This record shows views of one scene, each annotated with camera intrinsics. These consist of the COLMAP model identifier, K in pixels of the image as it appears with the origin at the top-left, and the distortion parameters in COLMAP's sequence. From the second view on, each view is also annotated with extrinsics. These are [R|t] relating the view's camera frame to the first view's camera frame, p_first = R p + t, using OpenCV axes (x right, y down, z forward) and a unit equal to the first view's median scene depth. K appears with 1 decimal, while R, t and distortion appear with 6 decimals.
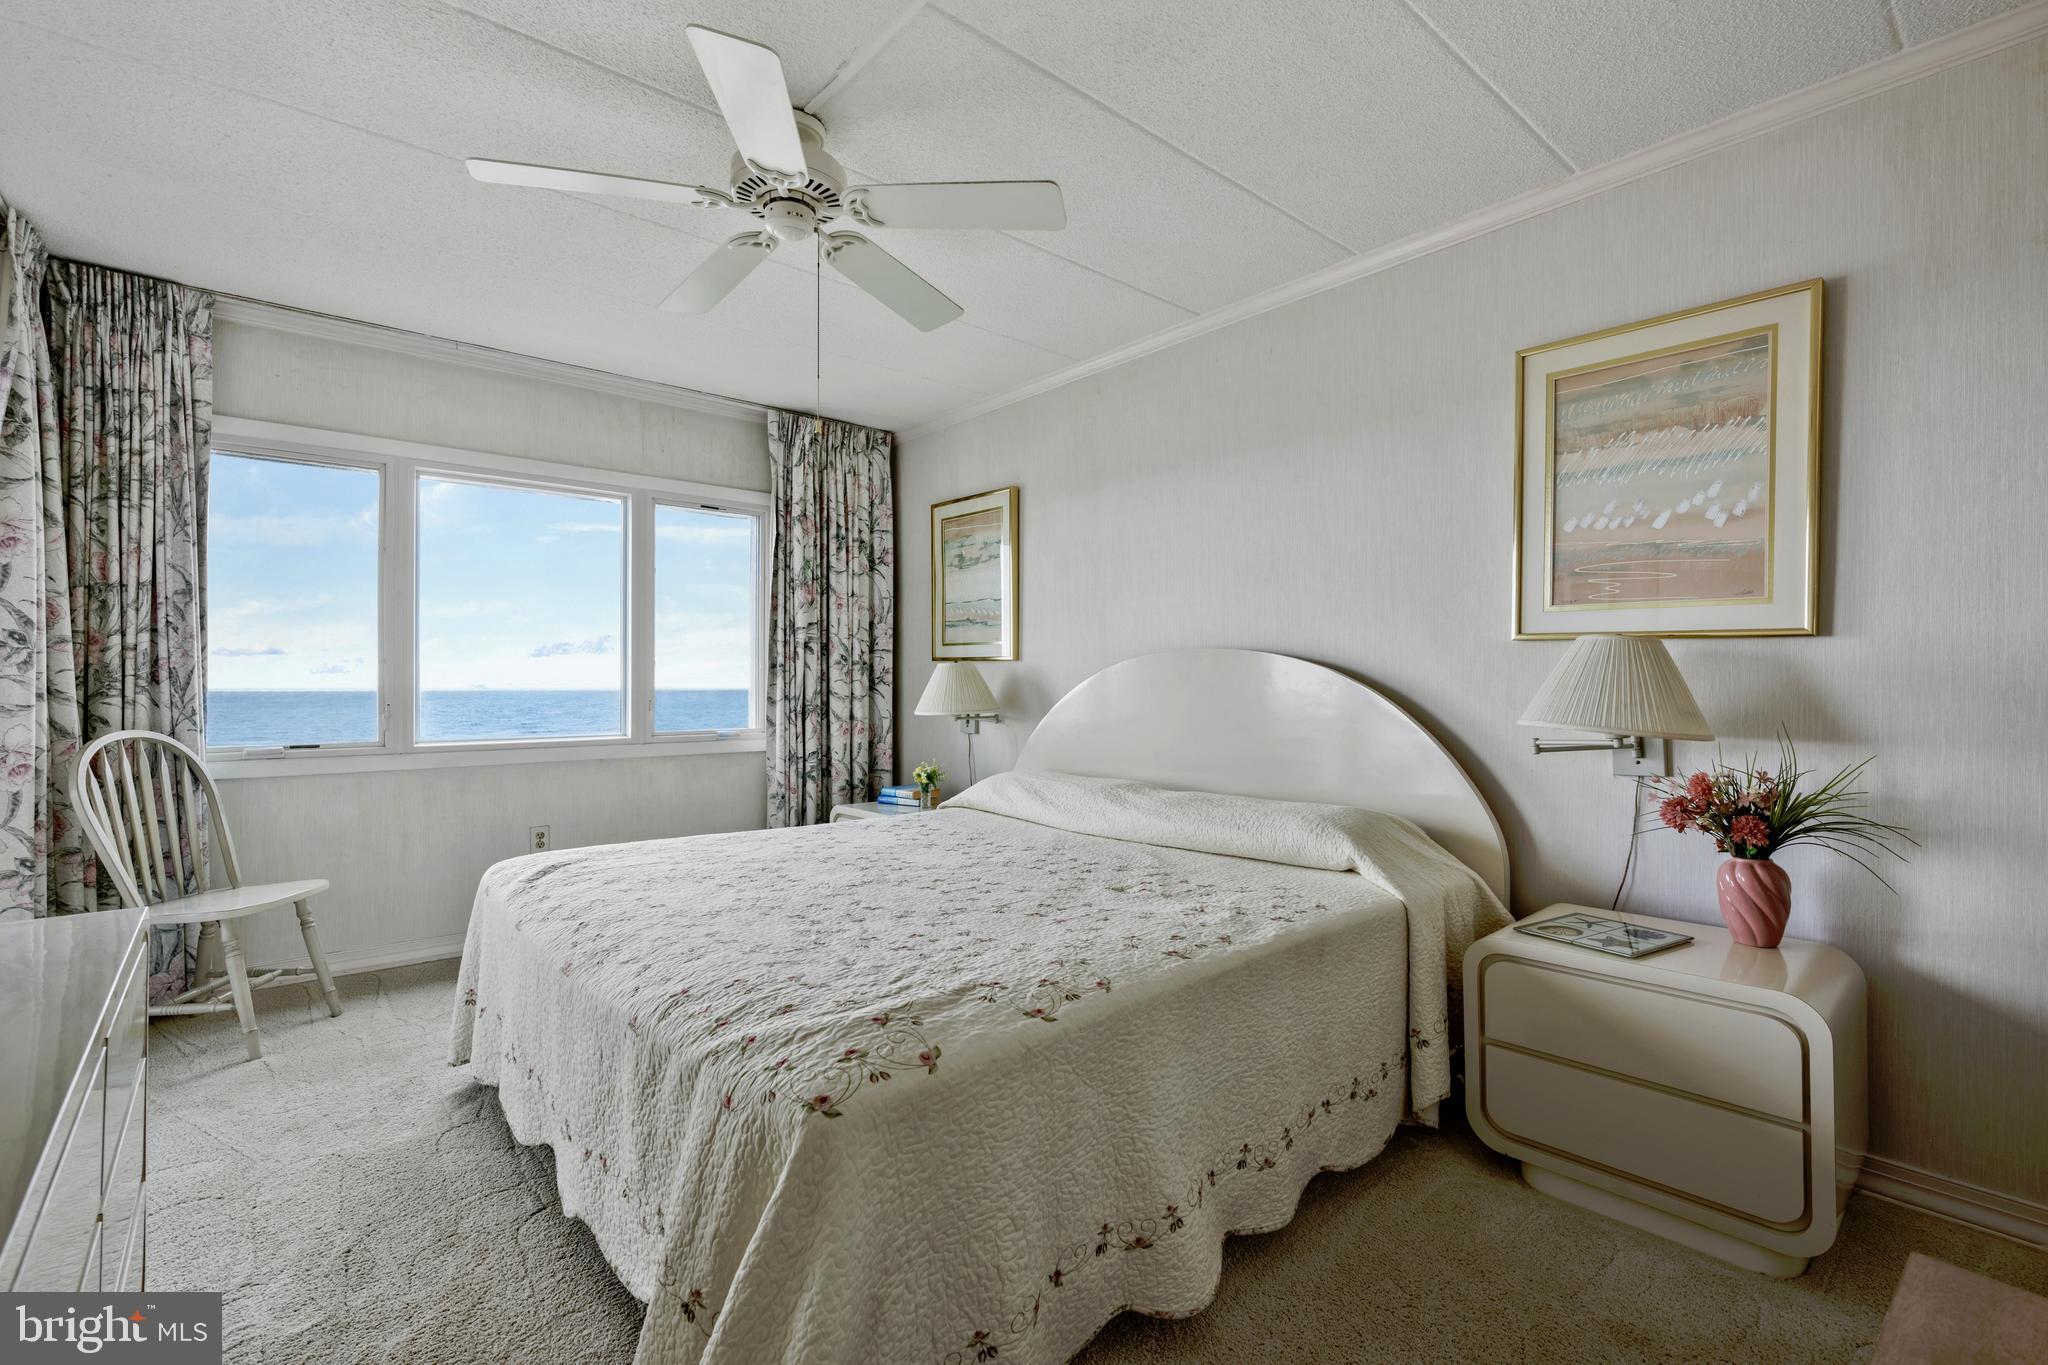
lens RADIAL K [[896.2, 0, 1046.3], [0, 896.2, 680.3], [0, 0, 1]] dist [-0.004023, -0.000163]
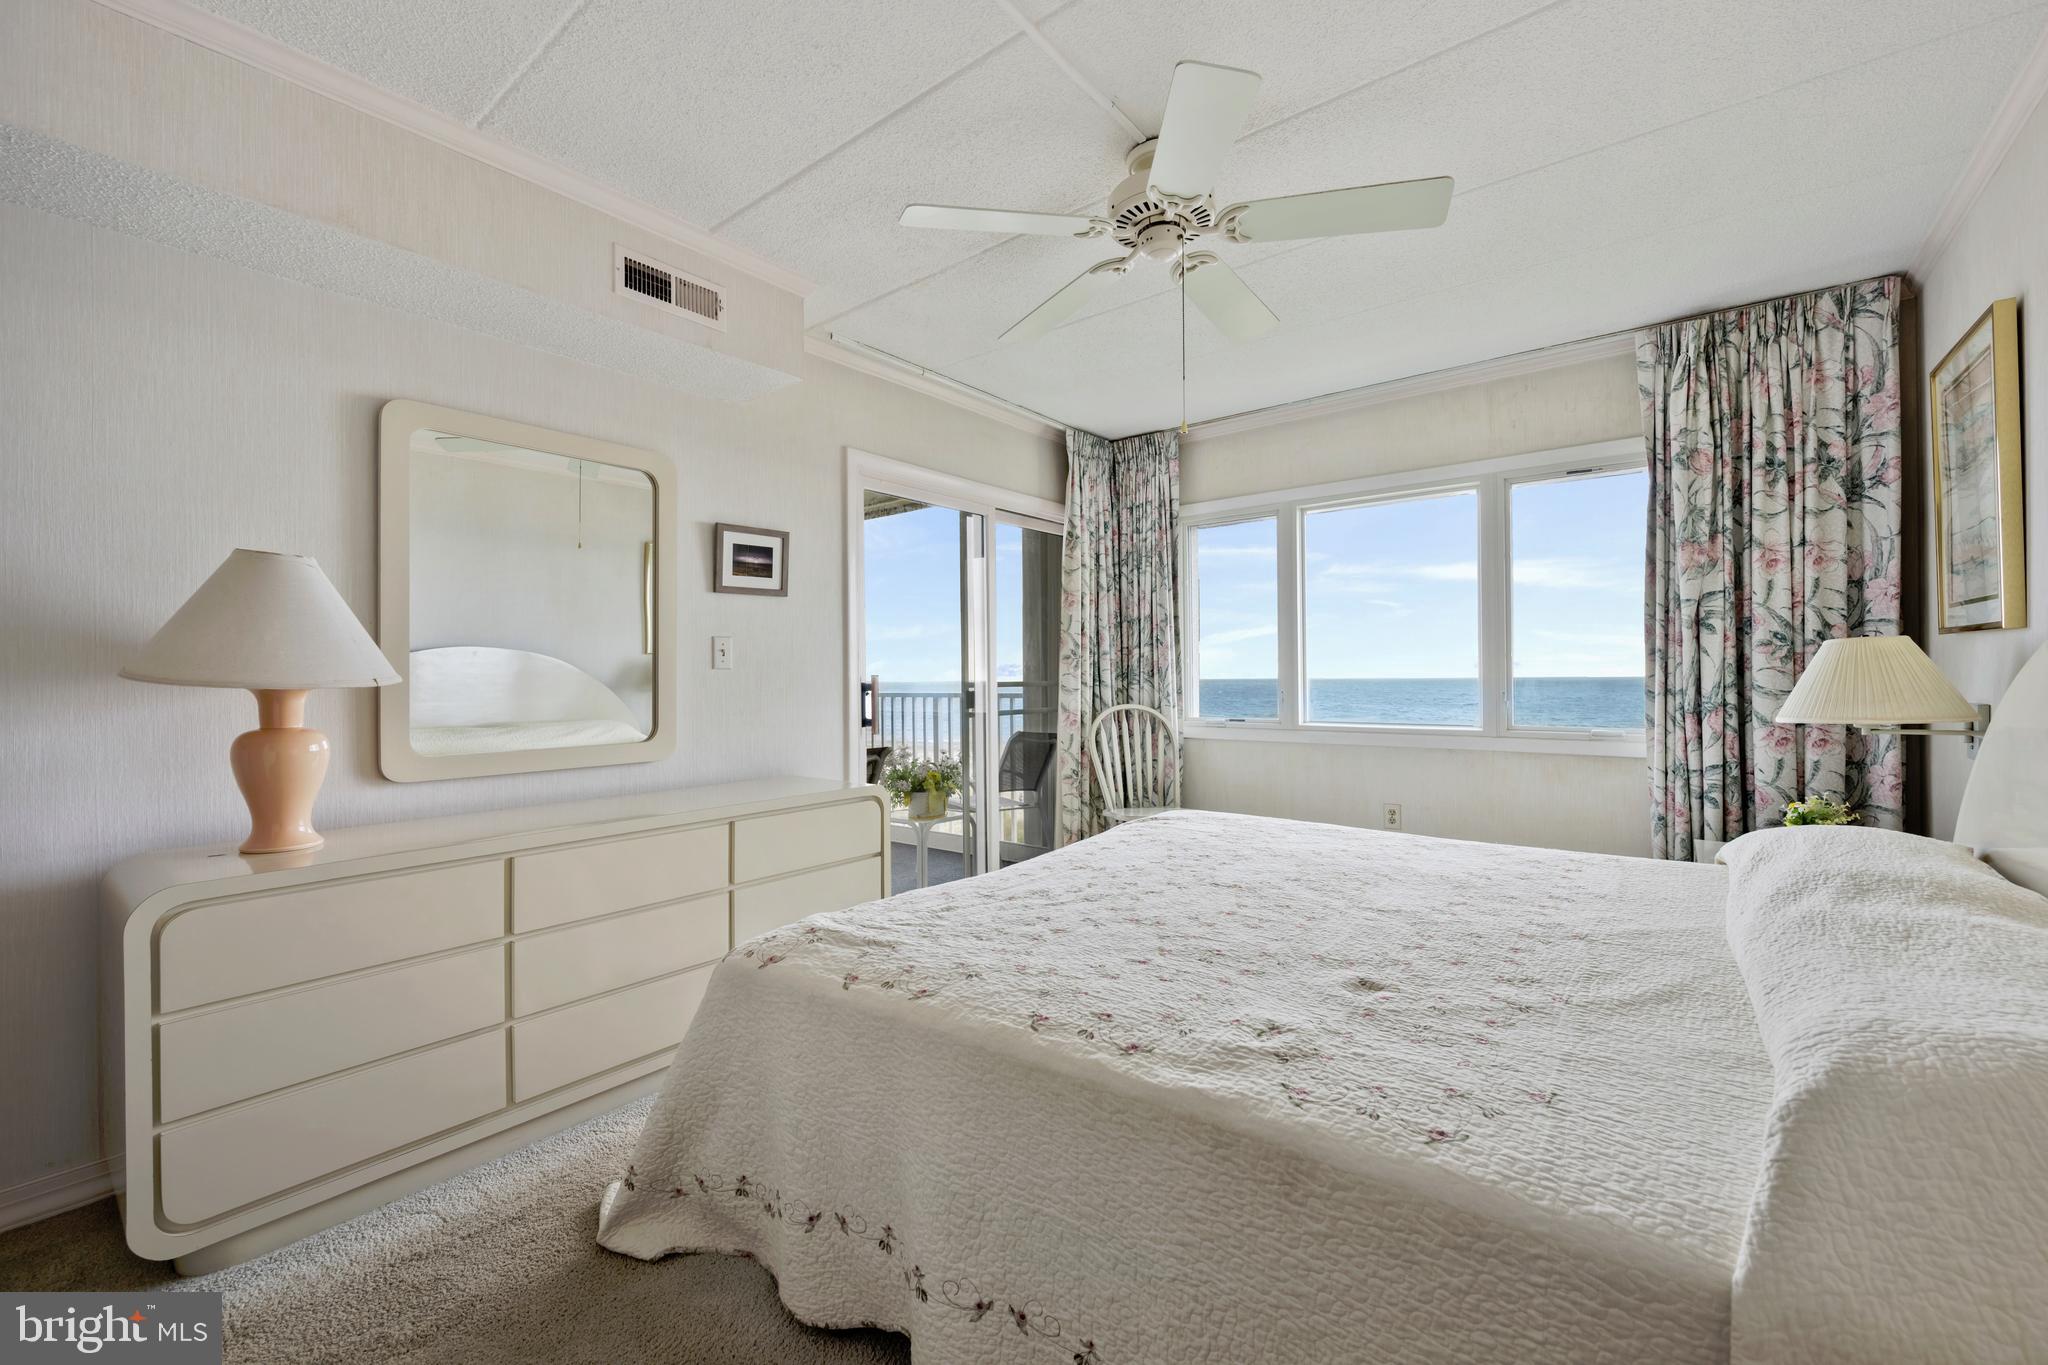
lens RADIAL K [[848.7, 0, 1040.2], [0, 848.7, 679.1], [0, 0, 1]] dist [-0.003427, 0.000152]
pose [[0.183130, 0.001439, -0.983088, 0.331142], [0.010272, 0.999942, 0.003378, 0.000333], [0.983035, -0.010717, 0.183105, 0.325066]]
